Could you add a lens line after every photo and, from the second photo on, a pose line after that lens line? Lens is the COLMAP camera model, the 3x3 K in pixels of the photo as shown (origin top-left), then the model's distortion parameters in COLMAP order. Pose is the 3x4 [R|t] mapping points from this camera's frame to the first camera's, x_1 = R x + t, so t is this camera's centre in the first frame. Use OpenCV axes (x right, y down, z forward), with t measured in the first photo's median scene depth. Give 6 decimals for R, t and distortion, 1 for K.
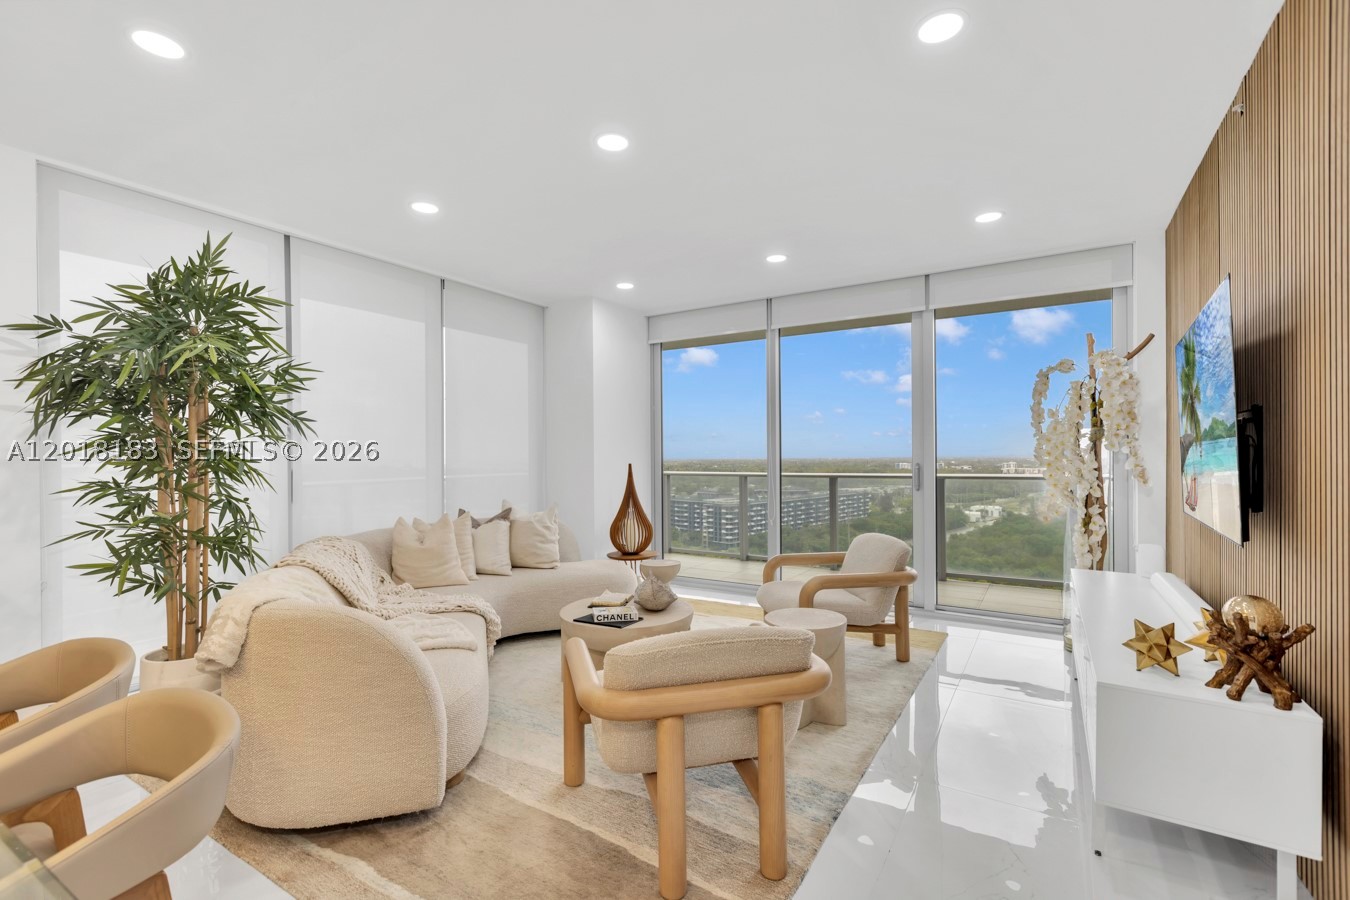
lens RADIAL K [[604.7, 0, 674.3], [0, 604.7, 453.6], [0, 0, 1]] dist [0.000925, 0.000408]
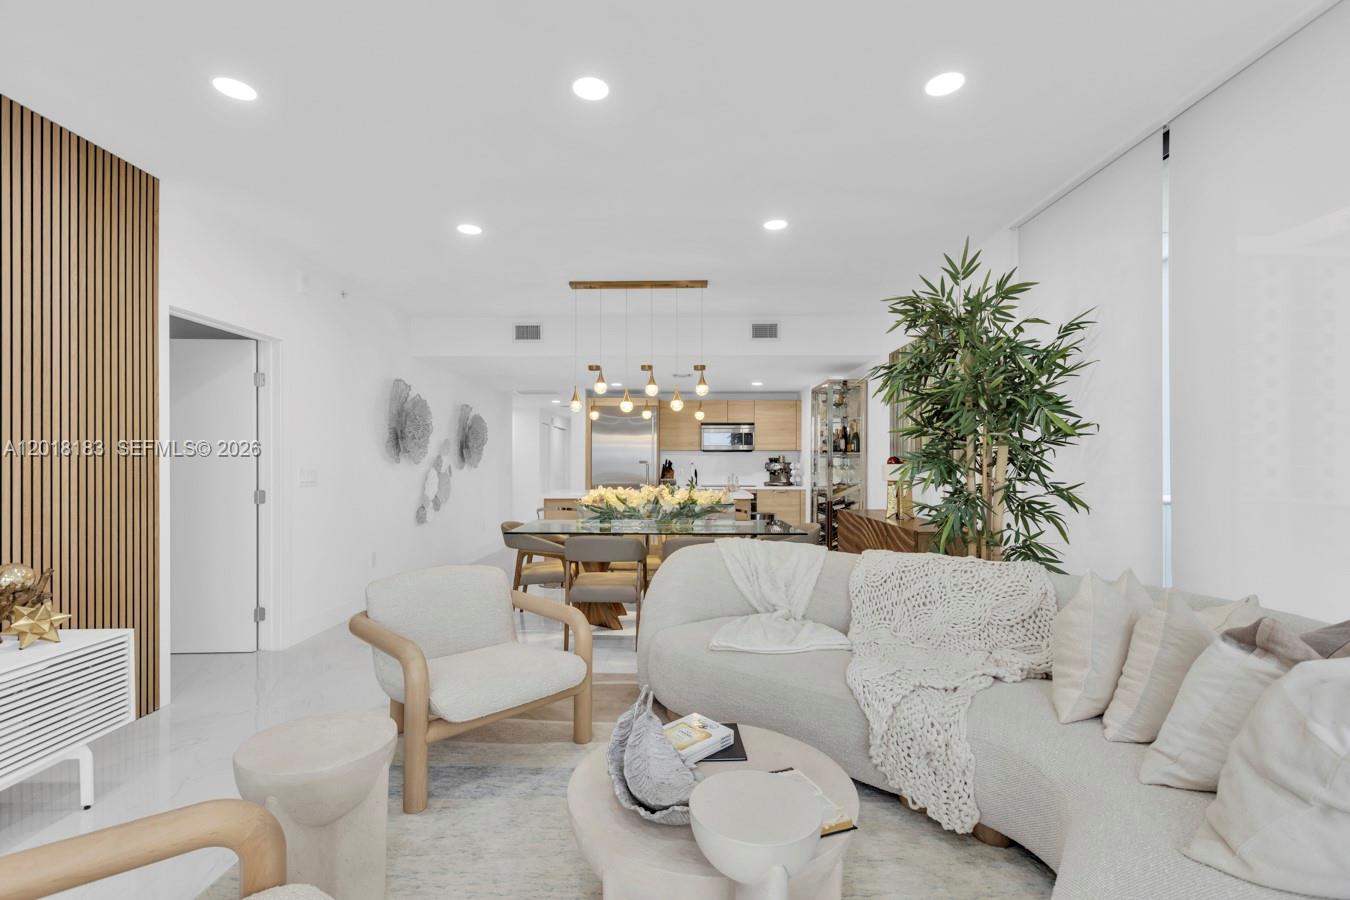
lens RADIAL K [[604.7, 0, 678.3], [0, 604.7, 463.1], [0, 0, 1]] dist [0.000925, 0.000408]
pose [[-0.849848, 0.007429, -0.526975, 0.198867], [0.007481, 0.999970, 0.002033, 0.007926], [0.526974, -0.002215, -0.849878, 1.442047]]
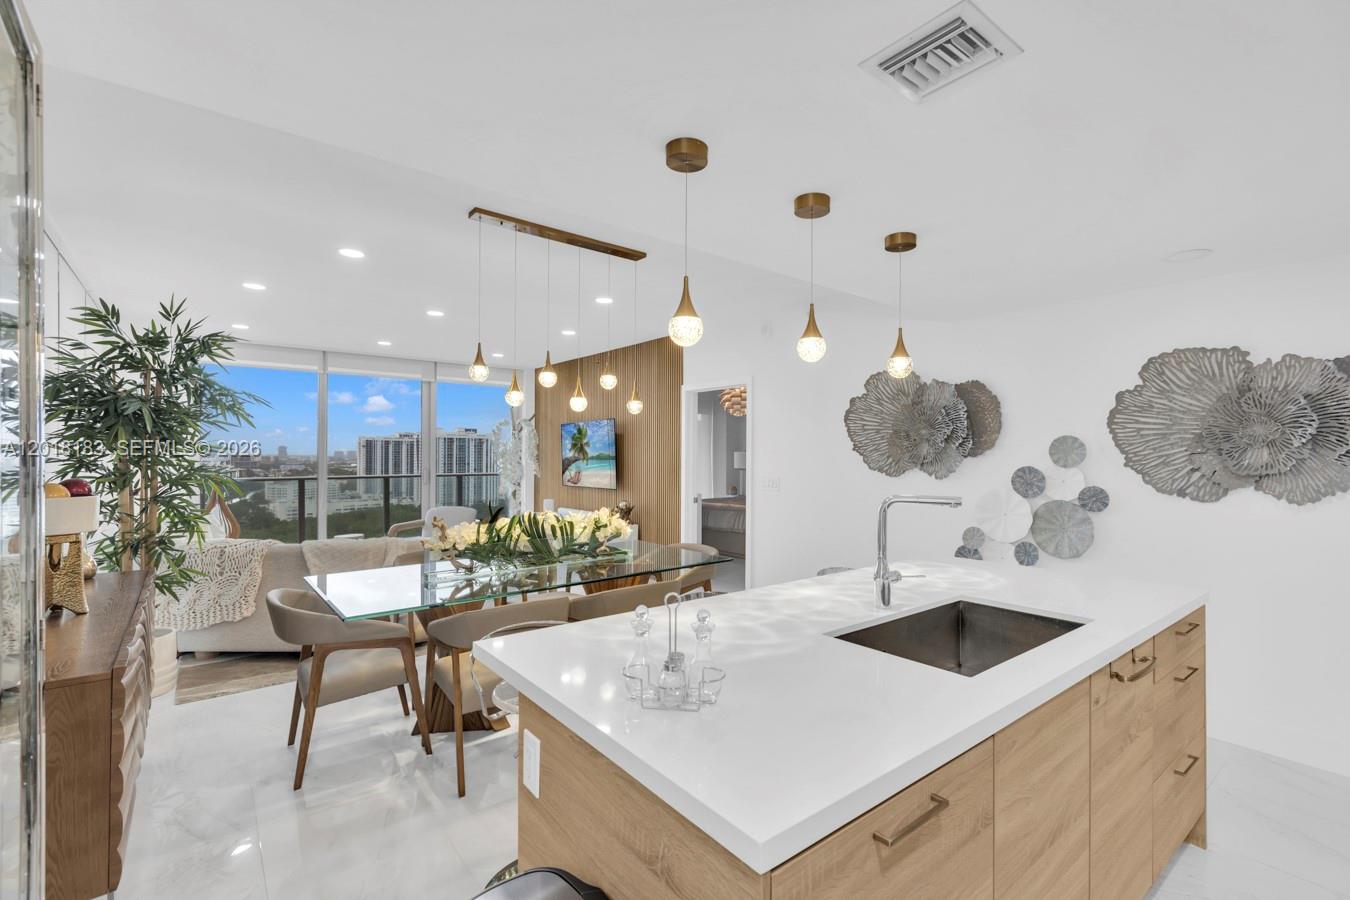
lens RADIAL K [[604.7, 0, 675.4], [0, 604.7, 455.6], [0, 0, 1]] dist [0.000925, 0.000408]
pose [[0.336390, 0.006661, 0.941699, -1.398077], [-0.008430, 0.999956, -0.004062, -0.029689], [-0.941685, -0.006572, 0.336432, -0.354283]]
